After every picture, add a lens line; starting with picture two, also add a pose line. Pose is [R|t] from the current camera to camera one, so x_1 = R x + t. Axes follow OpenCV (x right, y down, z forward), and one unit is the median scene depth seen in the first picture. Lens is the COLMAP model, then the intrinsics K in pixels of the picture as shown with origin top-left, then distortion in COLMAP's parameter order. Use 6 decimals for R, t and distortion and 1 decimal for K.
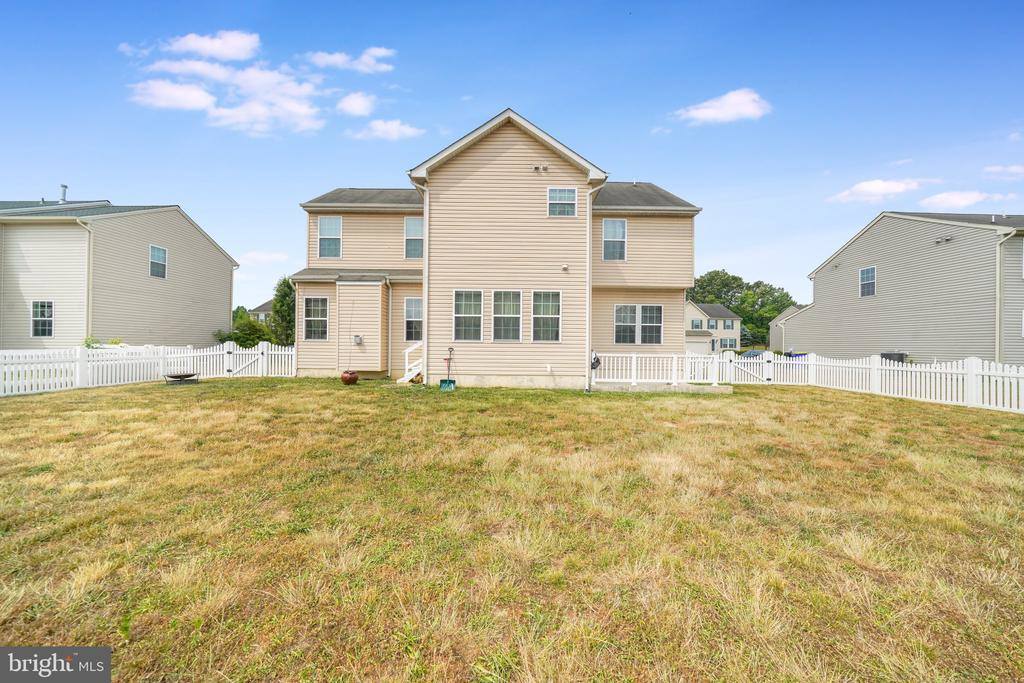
lens RADIAL K [[352.8, 0, 513.3], [0, 352.8, 345.4], [0, 0, 1]] dist [-0.021748, 0.000721]
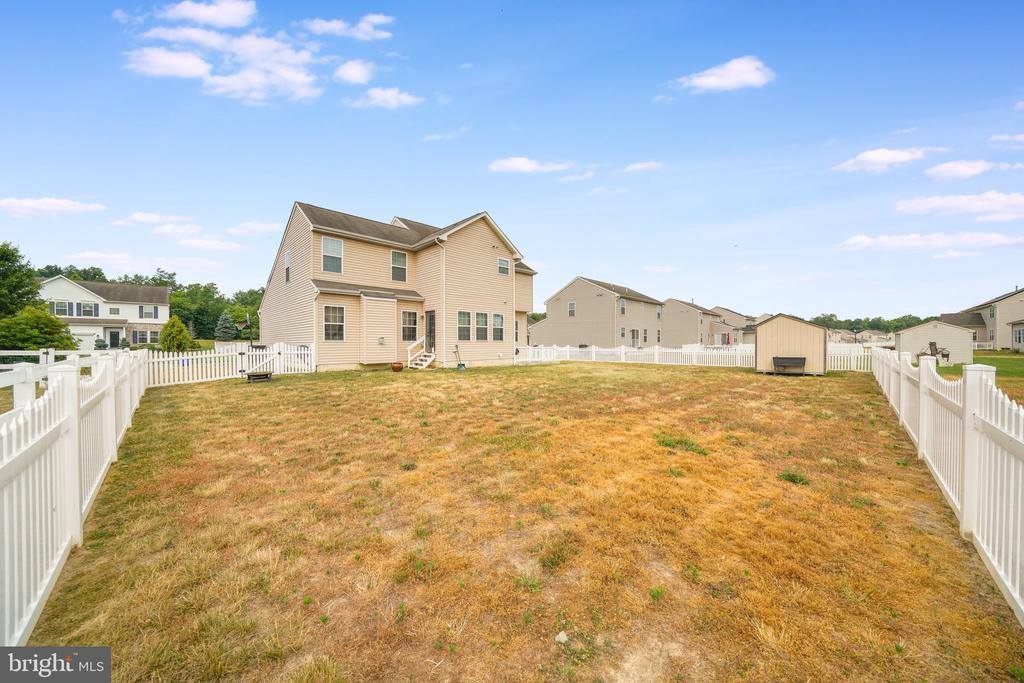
lens RADIAL K [[352.8, 0, 509.5], [0, 352.8, 340.5], [0, 0, 1]] dist [-0.021748, 0.000721]
pose [[0.704726, -0.008463, 0.709429, -1.181601], [0.007711, 0.999961, 0.004269, -0.020371], [-0.709438, 0.002462, 0.704764, -0.351795]]
